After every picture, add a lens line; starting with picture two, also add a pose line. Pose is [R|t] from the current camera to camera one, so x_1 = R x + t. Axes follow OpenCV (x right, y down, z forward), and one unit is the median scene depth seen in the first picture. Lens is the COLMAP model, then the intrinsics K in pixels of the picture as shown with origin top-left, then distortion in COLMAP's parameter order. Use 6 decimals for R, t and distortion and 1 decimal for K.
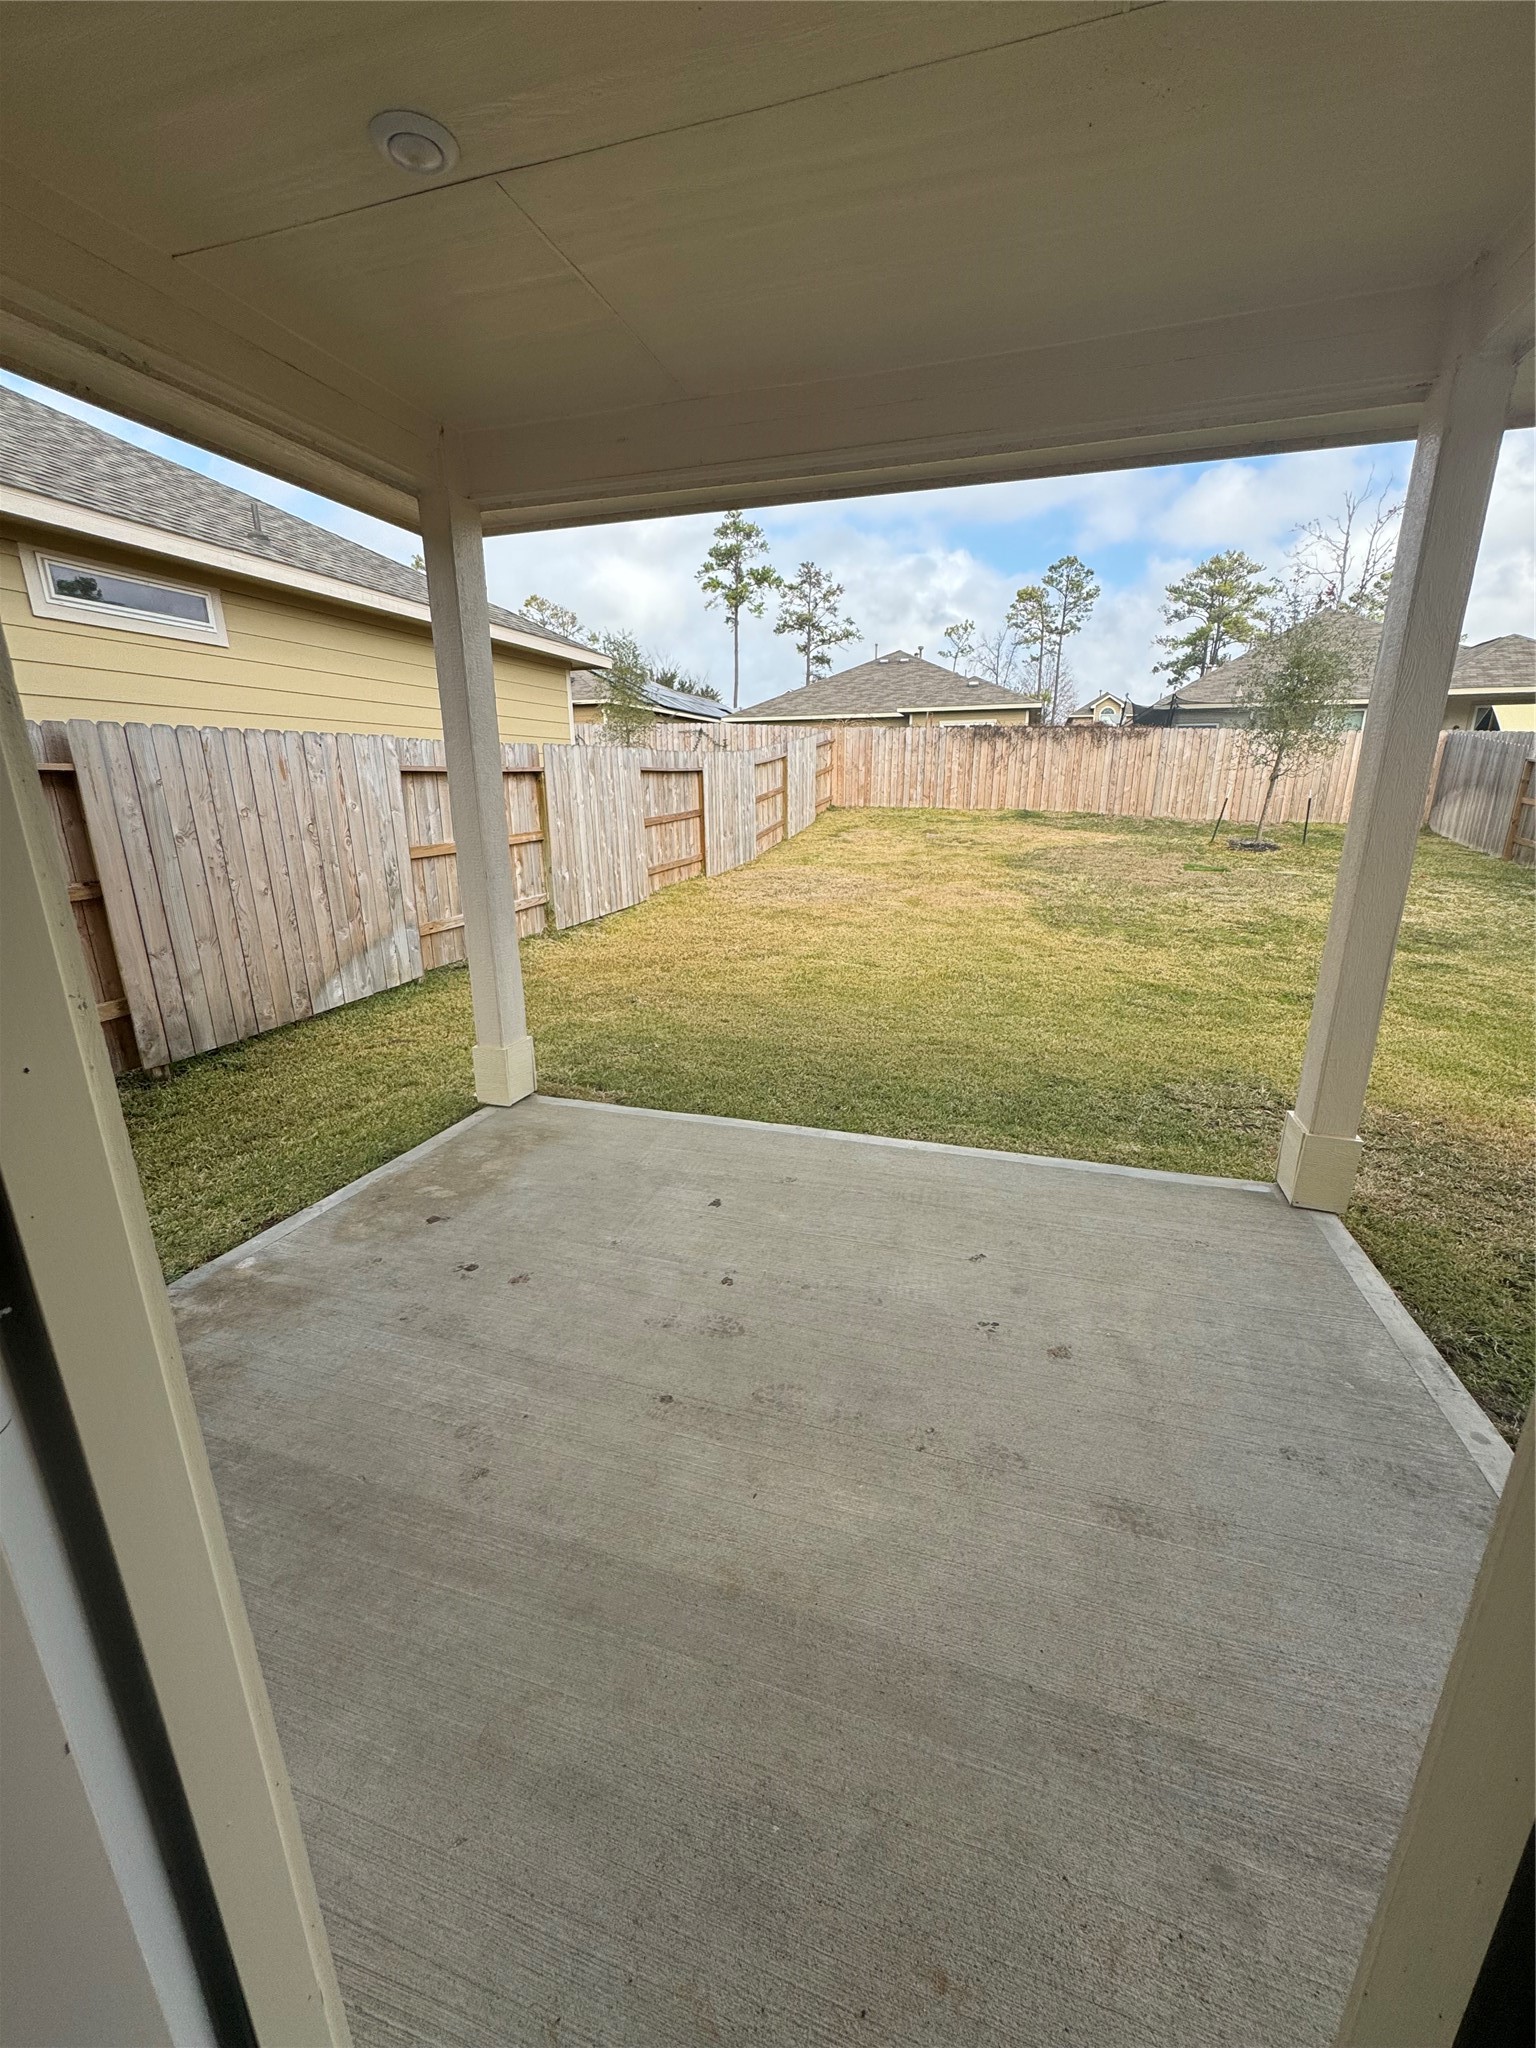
lens RADIAL K [[819.8, 0, 769.7], [0, 819.8, 1023.6], [0, 0, 1]] dist [-0.002480, 0.000700]
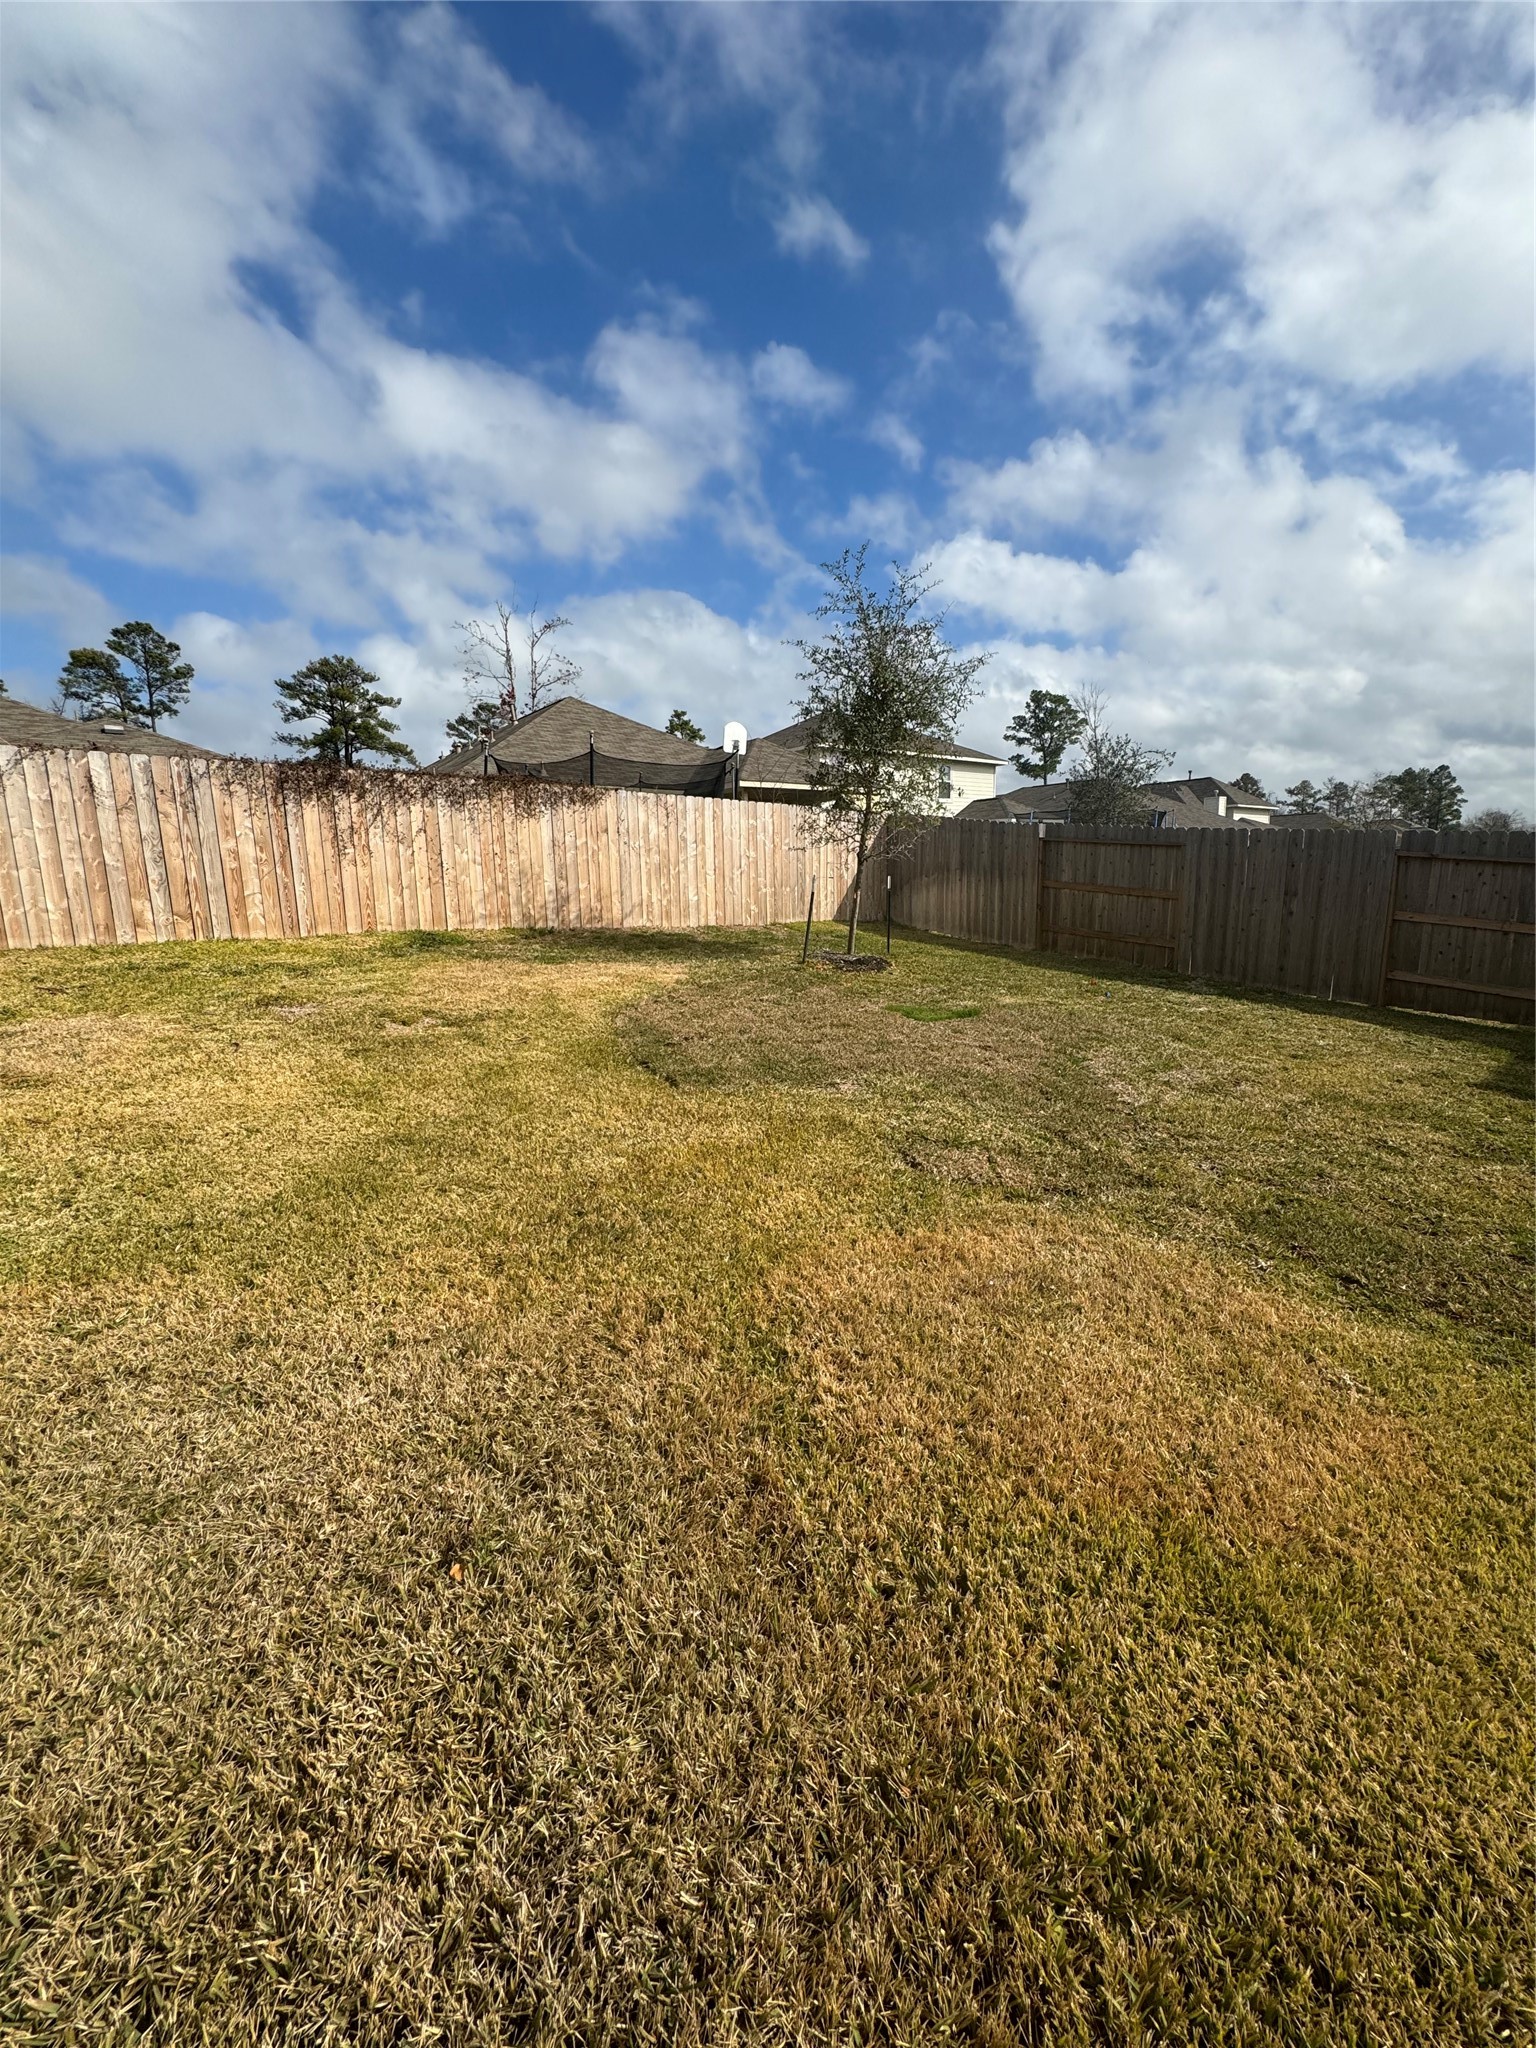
lens RADIAL K [[819.8, 0, 771.8], [0, 819.8, 1025.2], [0, 0, 1]] dist [-0.002480, 0.000700]
pose [[0.565497, -0.158450, 0.809386, 0.002212], [0.257942, 0.966119, 0.008916, -0.034184], [-0.783377, 0.203732, 0.587209, 0.121414]]
